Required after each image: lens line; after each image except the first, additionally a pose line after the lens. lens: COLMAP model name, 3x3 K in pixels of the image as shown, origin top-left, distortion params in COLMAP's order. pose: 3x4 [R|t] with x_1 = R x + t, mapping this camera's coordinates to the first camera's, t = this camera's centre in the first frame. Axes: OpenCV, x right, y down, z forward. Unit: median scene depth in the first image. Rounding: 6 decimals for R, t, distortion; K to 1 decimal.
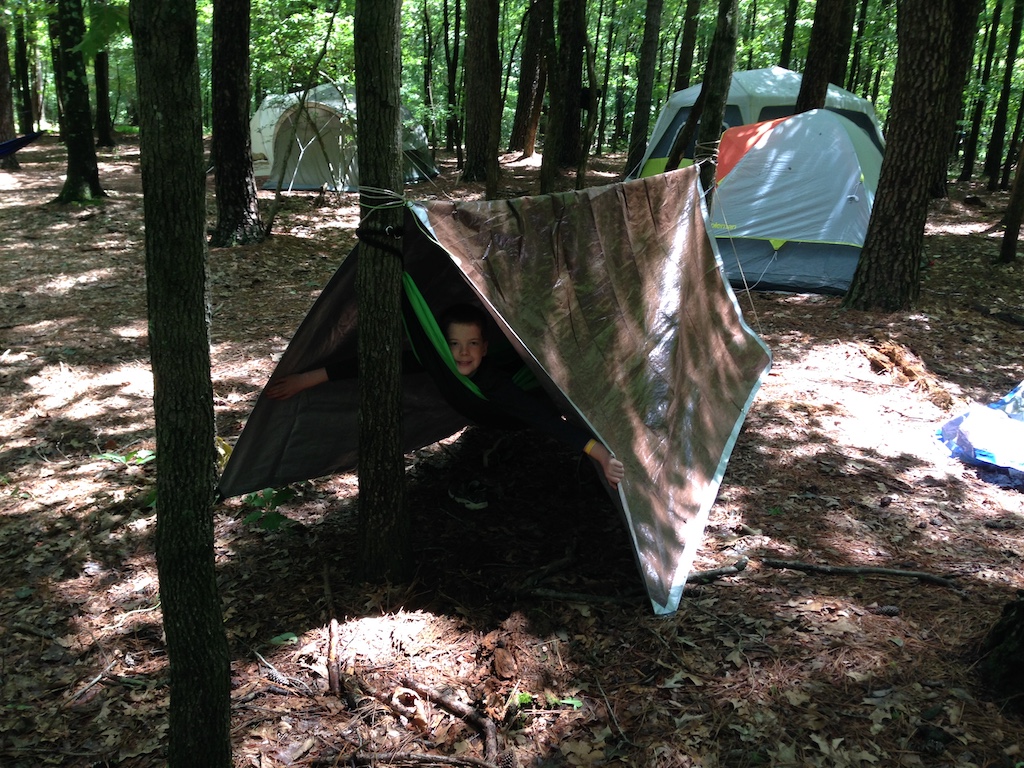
lens RADIAL K [[1040.7, 0, 498.8], [0, 1040.7, 379.7], [0, 0, 1]] dist [0.149081, -0.343700]
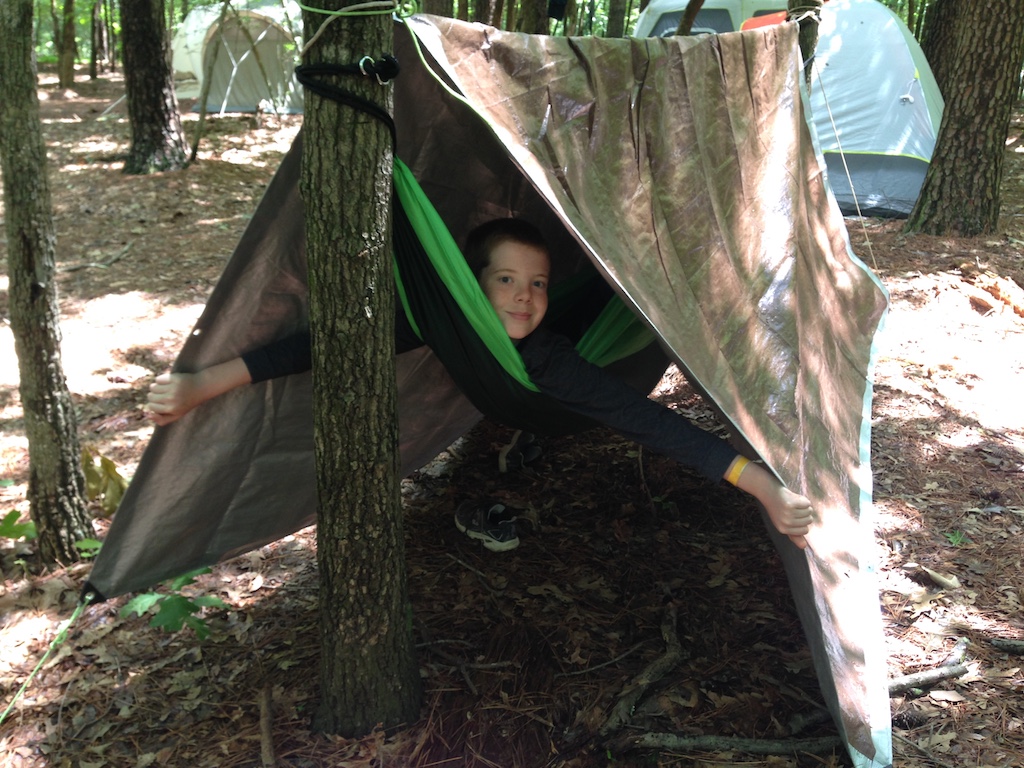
lens RADIAL K [[1040.7, 0, 498.8], [0, 1040.7, 379.7], [0, 0, 1]] dist [0.149081, -0.343700]
pose [[0.998701, -0.025326, 0.044224, -0.028259], [0.022673, 0.997971, 0.059493, -0.011181], [-0.045641, -0.058413, 0.997249, 0.207480]]
